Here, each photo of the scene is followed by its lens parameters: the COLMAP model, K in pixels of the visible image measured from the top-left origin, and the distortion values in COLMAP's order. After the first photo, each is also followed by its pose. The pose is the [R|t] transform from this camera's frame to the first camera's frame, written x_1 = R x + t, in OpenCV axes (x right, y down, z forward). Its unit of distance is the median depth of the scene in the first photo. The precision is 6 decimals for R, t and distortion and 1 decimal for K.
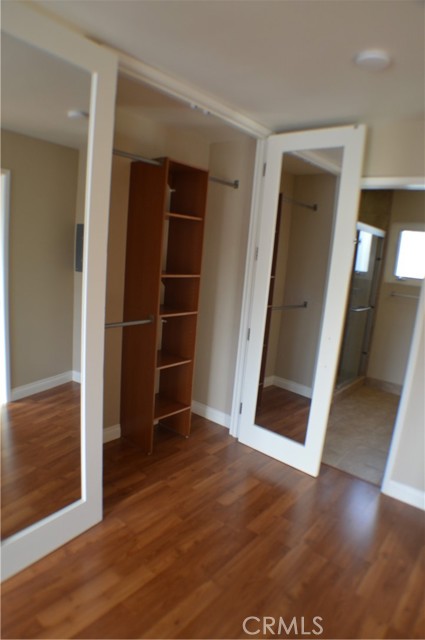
lens RADIAL K [[391.3, 0, 212.5], [0, 391.3, 320.0], [0, 0, 1]] dist [-0.120514, 0.022888]
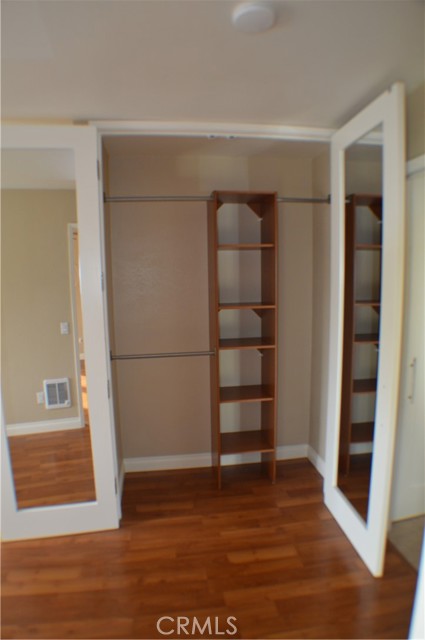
lens RADIAL K [[392.9, 0, 212.5], [0, 392.9, 320.0], [0, 0, 1]] dist [-0.124521, 0.026175]
pose [[0.744599, -0.011113, -0.667419, 0.600916], [-0.047300, 0.996470, -0.069363, -0.012956], [0.665834, 0.083217, 0.741445, 0.283843]]
